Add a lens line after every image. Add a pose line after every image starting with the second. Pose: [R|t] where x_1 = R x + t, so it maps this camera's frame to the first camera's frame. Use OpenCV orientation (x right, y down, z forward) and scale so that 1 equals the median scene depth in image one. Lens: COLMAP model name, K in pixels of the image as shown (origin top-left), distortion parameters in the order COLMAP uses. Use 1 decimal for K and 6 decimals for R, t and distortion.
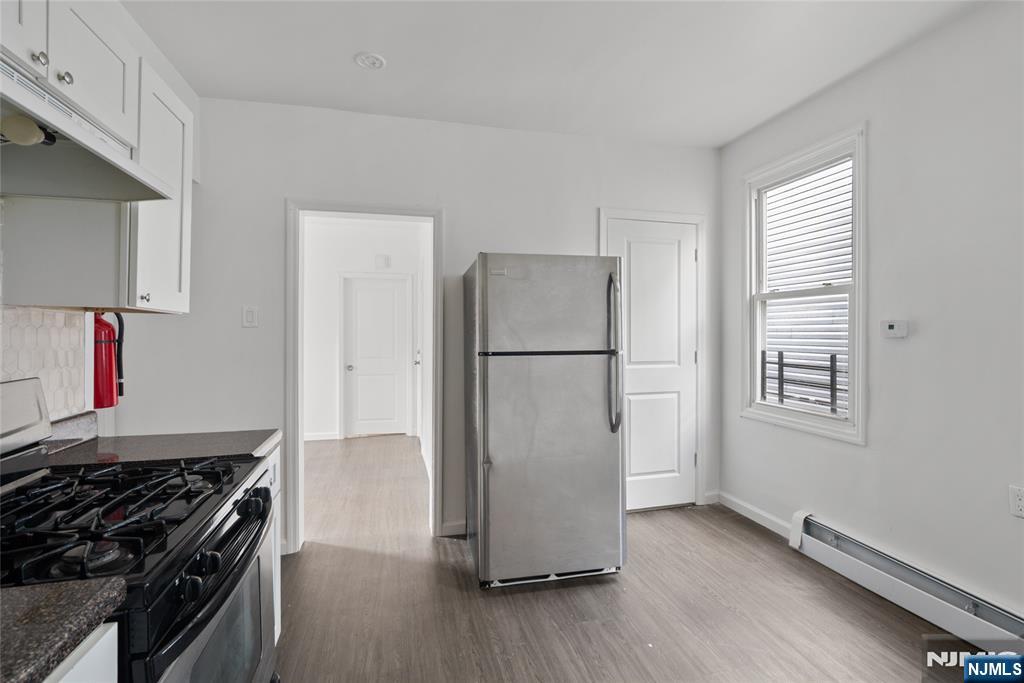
lens RADIAL K [[472.7, 0, 512.7], [0, 472.7, 338.5], [0, 0, 1]] dist [-0.006071, 0.003280]
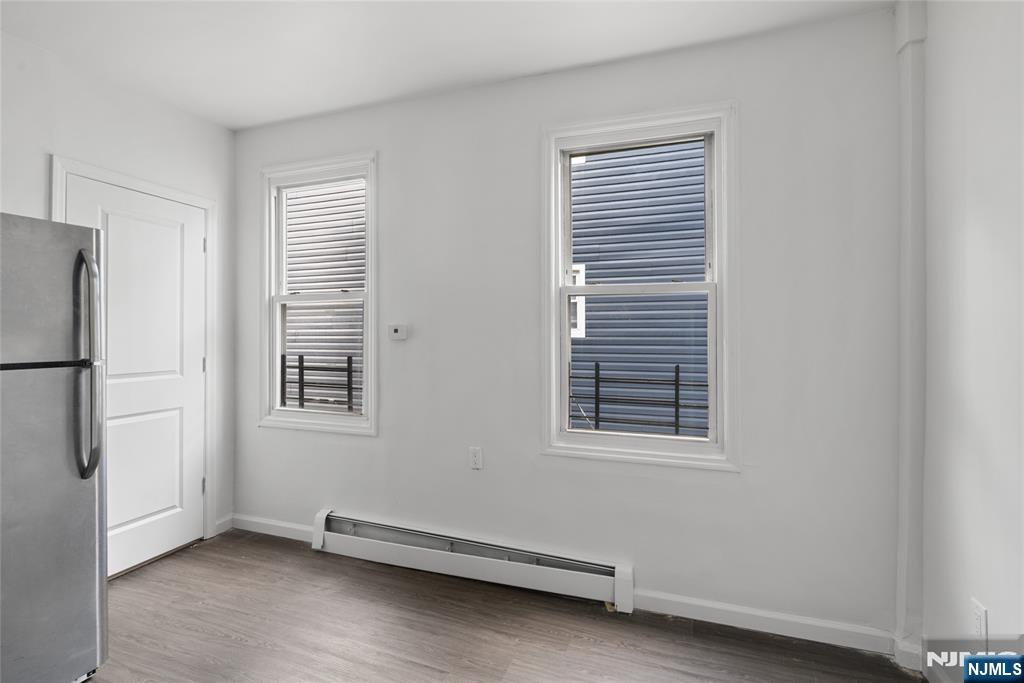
lens RADIAL K [[472.7, 0, 506.0], [0, 472.7, 333.2], [0, 0, 1]] dist [-0.006071, 0.003280]
pose [[0.556246, 0.007728, 0.830982, -0.020046], [0.009235, 0.999838, -0.015480, 0.001089], [-0.830967, 0.016285, 0.556084, 0.094518]]
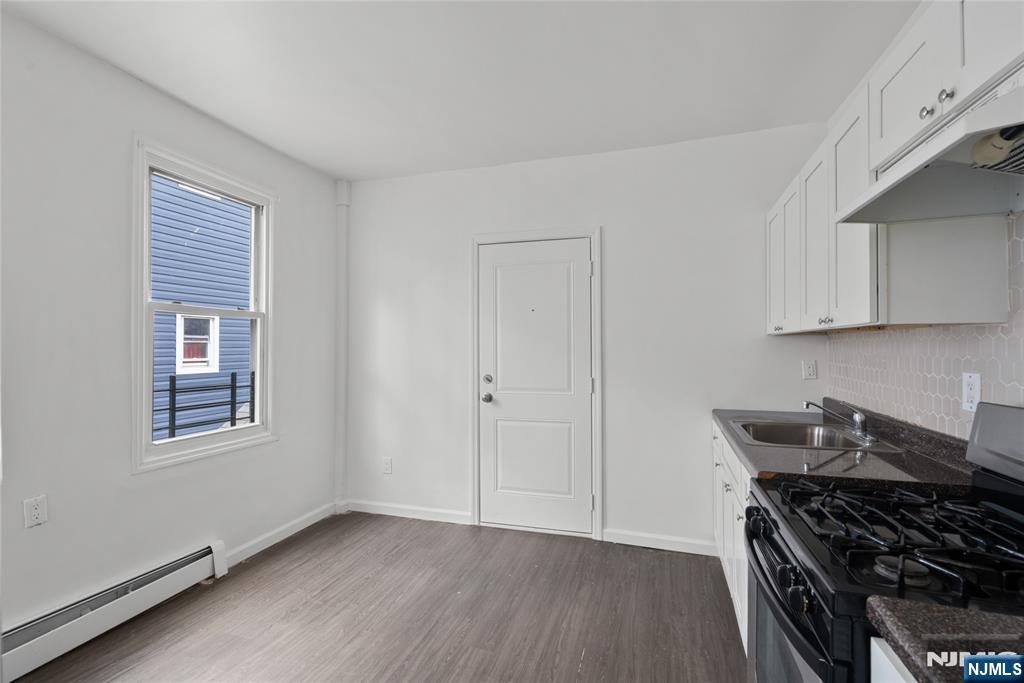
lens RADIAL K [[472.7, 0, 508.3], [0, 472.7, 340.3], [0, 0, 1]] dist [-0.006071, 0.003280]
pose [[-0.850373, 0.006774, 0.526136, -0.455536], [0.007312, 0.999973, -0.001058, -0.037516], [-0.526129, 0.002948, -0.850400, 1.528510]]
